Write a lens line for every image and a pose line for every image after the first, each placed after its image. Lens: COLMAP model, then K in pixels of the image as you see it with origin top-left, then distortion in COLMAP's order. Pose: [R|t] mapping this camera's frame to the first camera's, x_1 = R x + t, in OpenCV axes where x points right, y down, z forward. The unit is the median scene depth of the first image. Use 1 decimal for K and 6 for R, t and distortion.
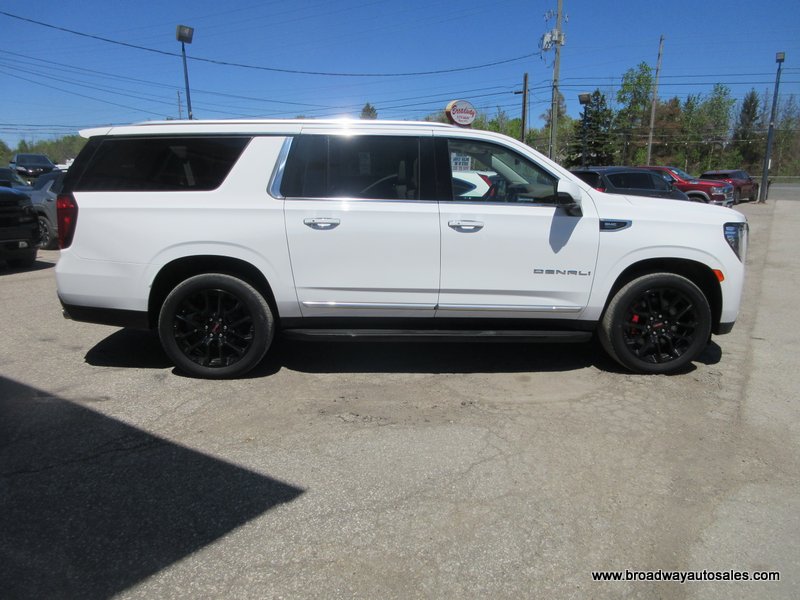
lens RADIAL K [[604.9, 0, 400.6], [0, 604.9, 300.1], [0, 0, 1]] dist [0.008707, -0.005262]
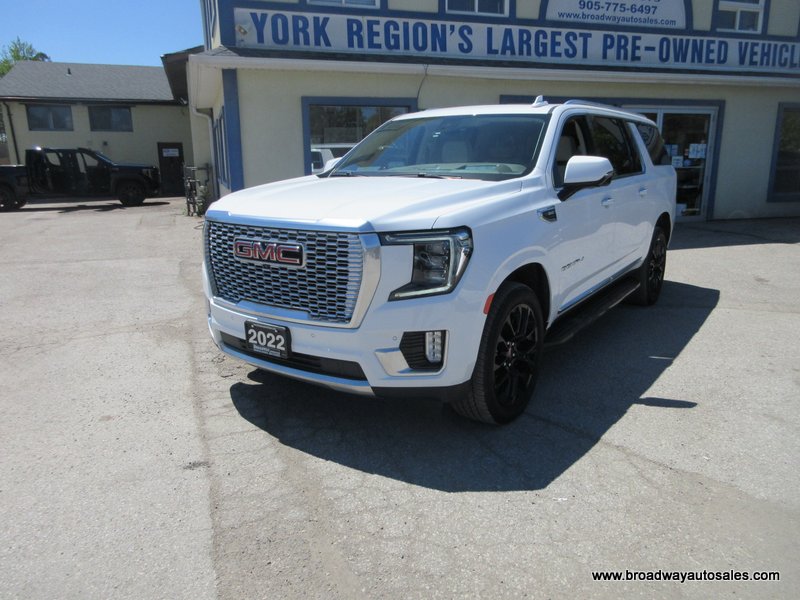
lens RADIAL K [[604.9, 0, 397.0], [0, 604.9, 299.8], [0, 0, 1]] dist [0.008707, -0.005262]
pose [[-0.619955, 0.181341, -0.763394, 1.055341], [-0.146122, 0.929223, 0.339400, -0.335578], [0.770911, 0.321962, -0.549579, 1.697372]]
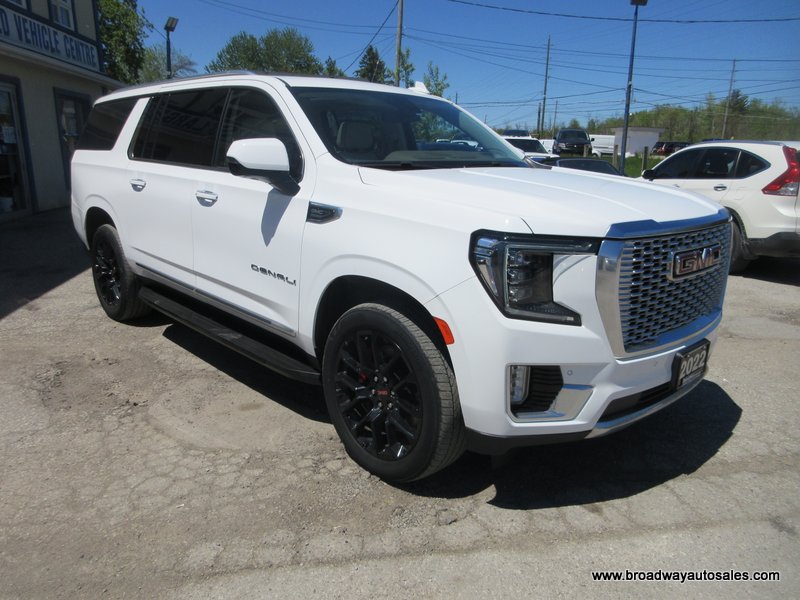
lens RADIAL K [[604.9, 0, 398.3], [0, 604.9, 303.2], [0, 0, 1]] dist [0.008707, -0.005262]
pose [[0.651010, 0.195424, -0.733481, 0.856879], [-0.165480, 0.979588, 0.114121, -0.114089], [0.740812, 0.047083, 0.670061, 0.626502]]
